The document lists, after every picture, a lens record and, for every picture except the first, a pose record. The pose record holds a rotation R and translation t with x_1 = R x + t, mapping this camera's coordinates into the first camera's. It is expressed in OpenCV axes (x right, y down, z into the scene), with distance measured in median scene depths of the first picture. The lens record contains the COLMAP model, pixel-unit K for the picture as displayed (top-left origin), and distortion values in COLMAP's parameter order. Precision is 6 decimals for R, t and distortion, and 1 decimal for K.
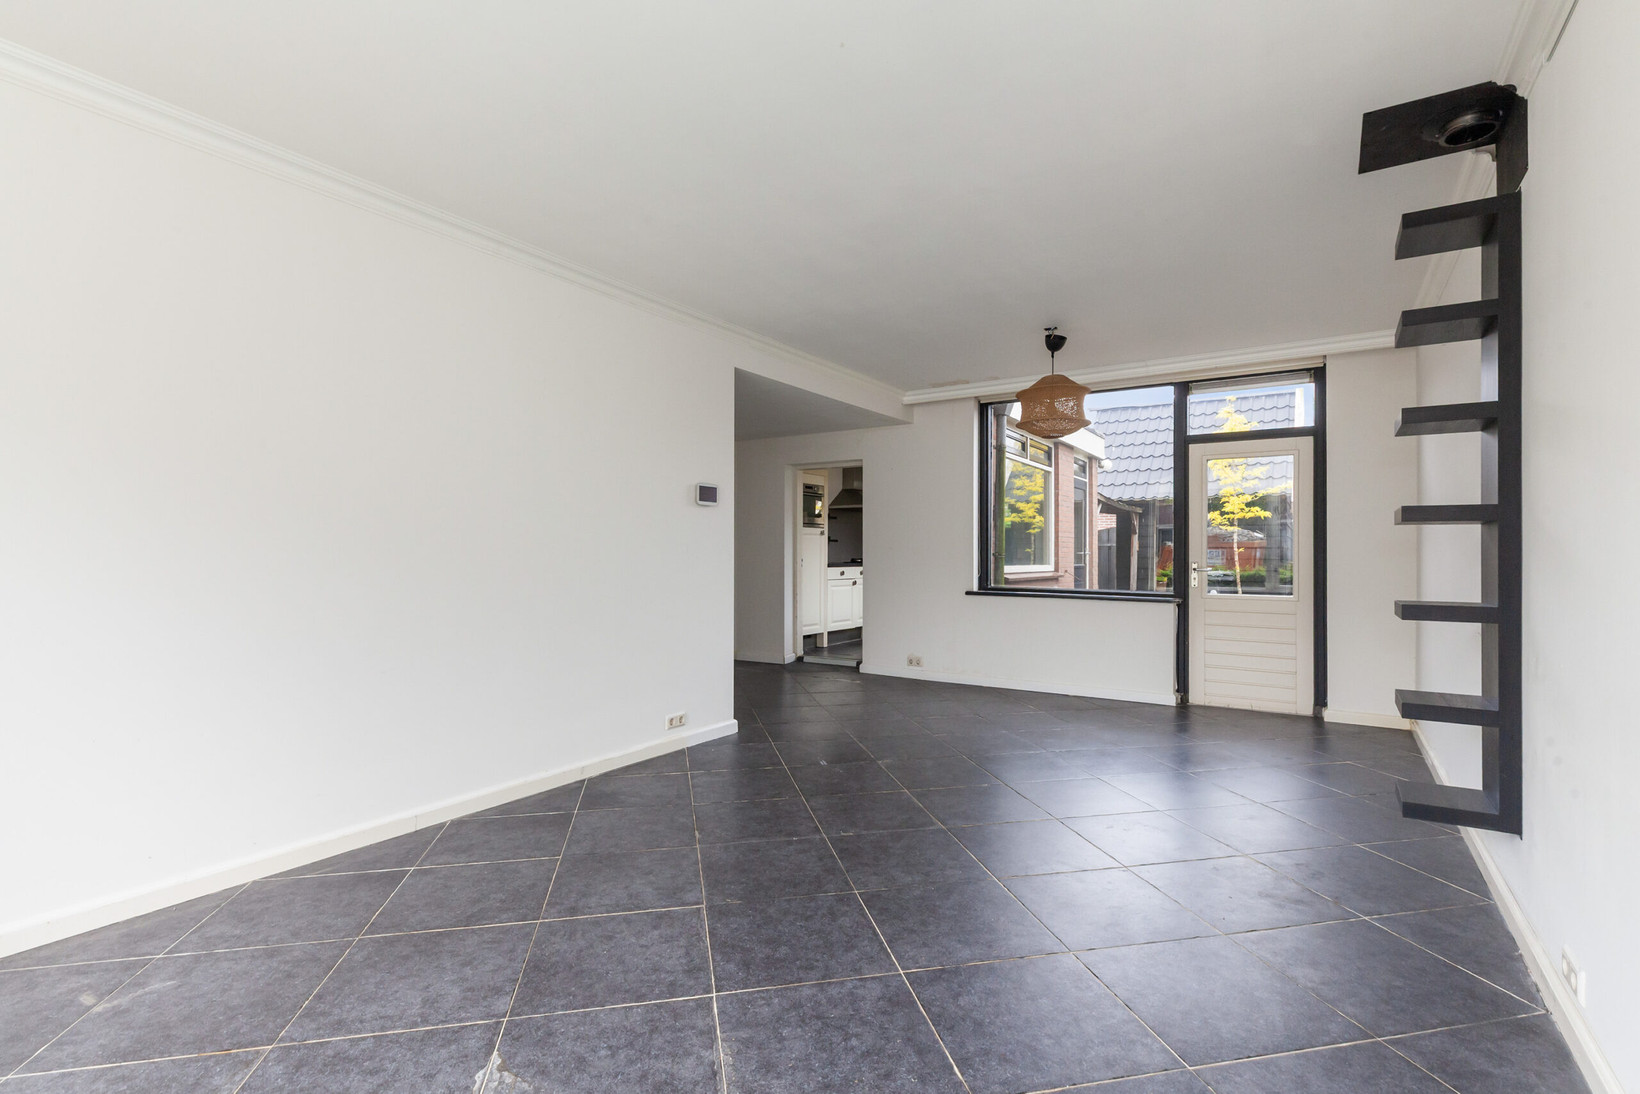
lens RADIAL K [[750.4, 0, 820.0], [0, 750.4, 547.0], [0, 0, 1]] dist [0.003743, -0.000027]
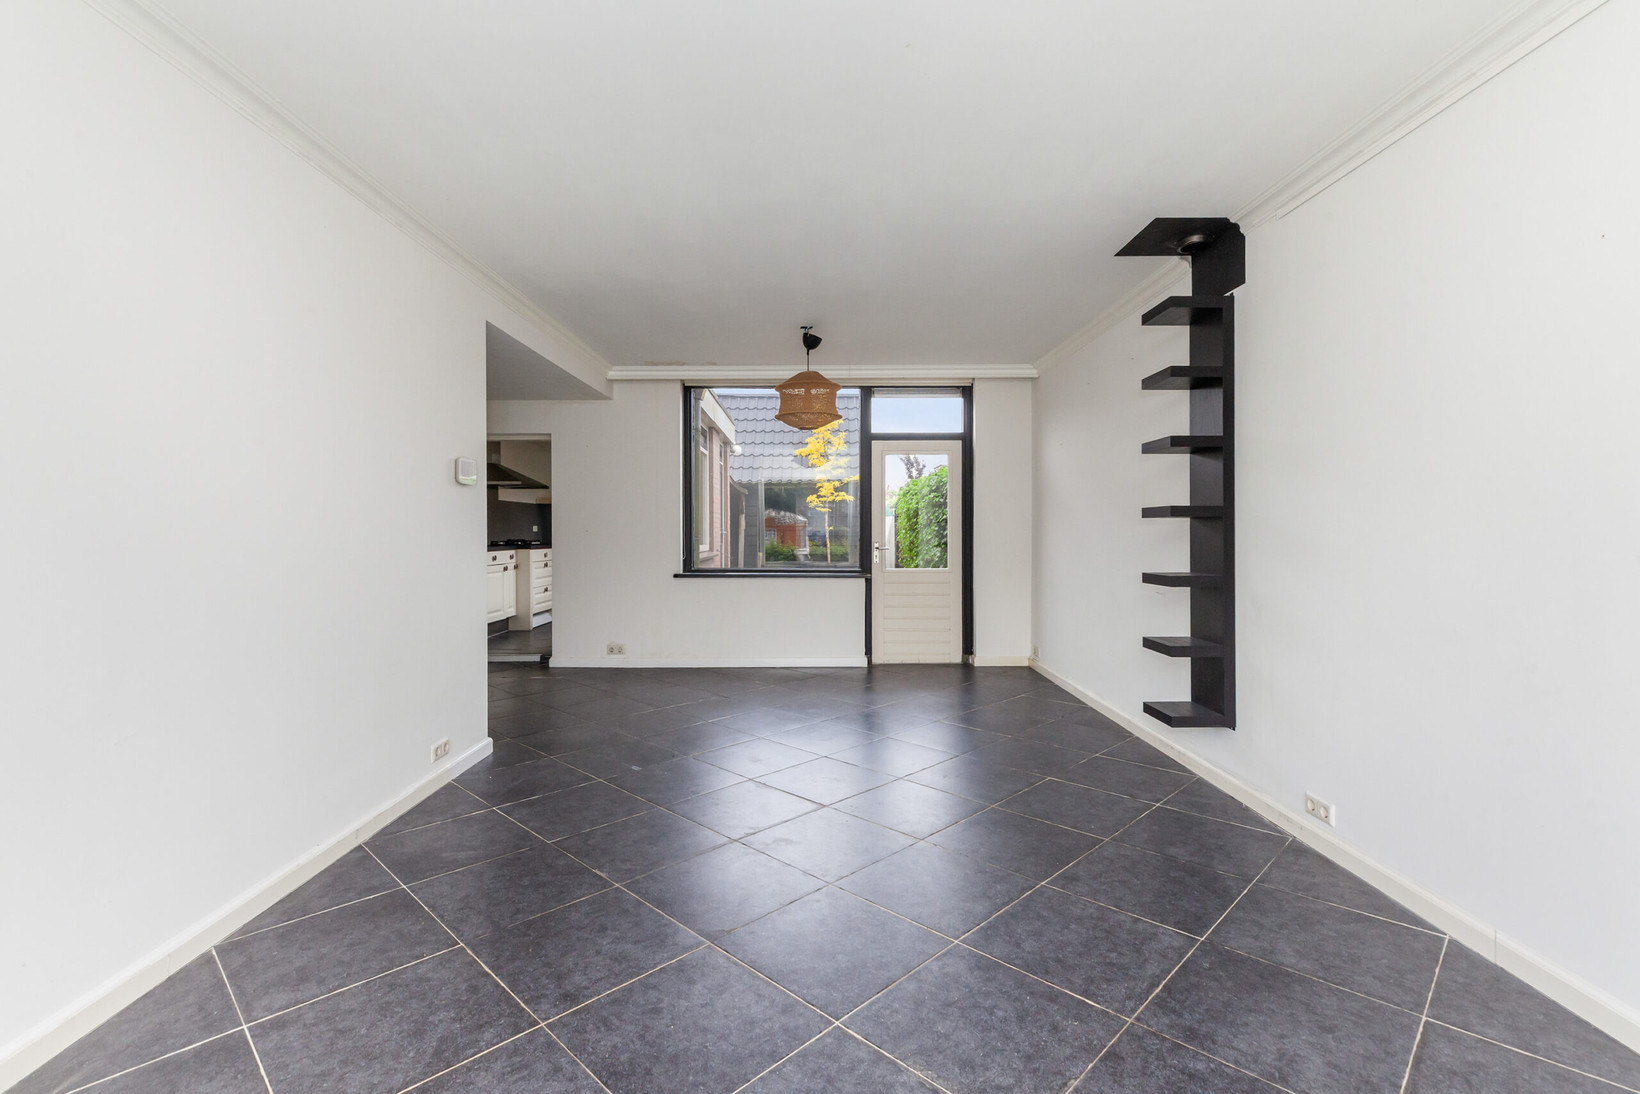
lens RADIAL K [[749.4, 0, 817.9], [0, 749.4, 531.5], [0, 0, 1]] dist [0.003256, 0.000006]
pose [[0.840569, -0.007746, 0.541650, -0.221182], [0.002104, 0.999937, 0.011034, -0.009744], [-0.541701, -0.008135, 0.840532, 0.076405]]
